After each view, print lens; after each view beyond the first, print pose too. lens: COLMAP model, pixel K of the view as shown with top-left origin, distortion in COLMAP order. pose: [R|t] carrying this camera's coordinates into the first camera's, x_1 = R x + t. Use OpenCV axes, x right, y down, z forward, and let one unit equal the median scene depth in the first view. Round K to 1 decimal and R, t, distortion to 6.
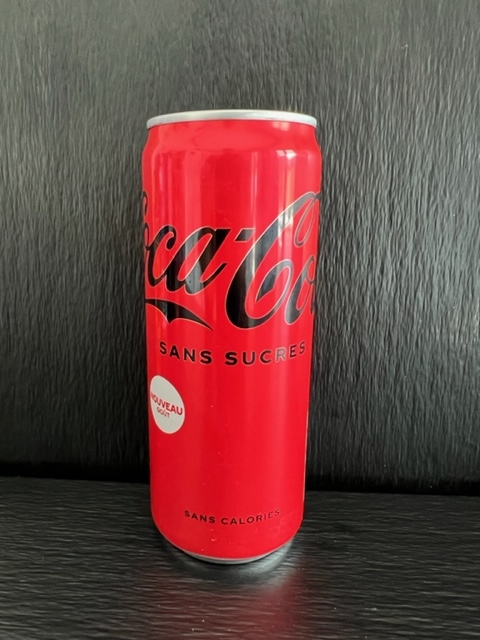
lens RADIAL K [[494.6, 0, 200.7], [0, 494.6, 297.2], [0, 0, 1]] dist [0.000441, -0.010021]
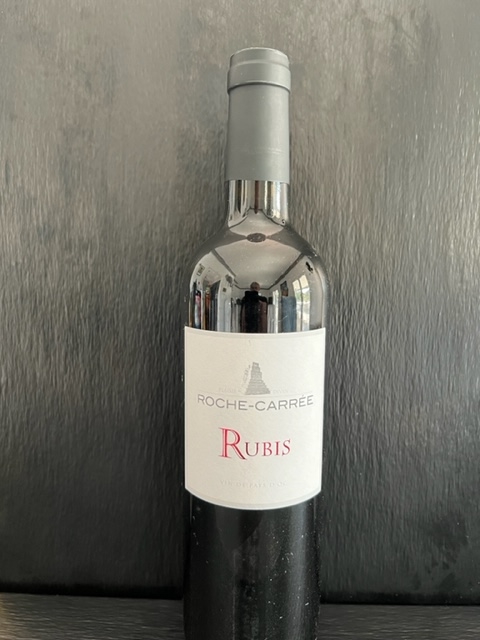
lens RADIAL K [[503.8, 0, 246.3], [0, 503.8, 319.9], [0, 0, 1]] dist [0.034761, -0.063393]
pose [[0.998616, 0.004727, 0.052389, 0.088603], [-0.001507, 0.998116, -0.061339, -0.347560], [-0.052580, 0.061175, 0.996741, -0.524788]]
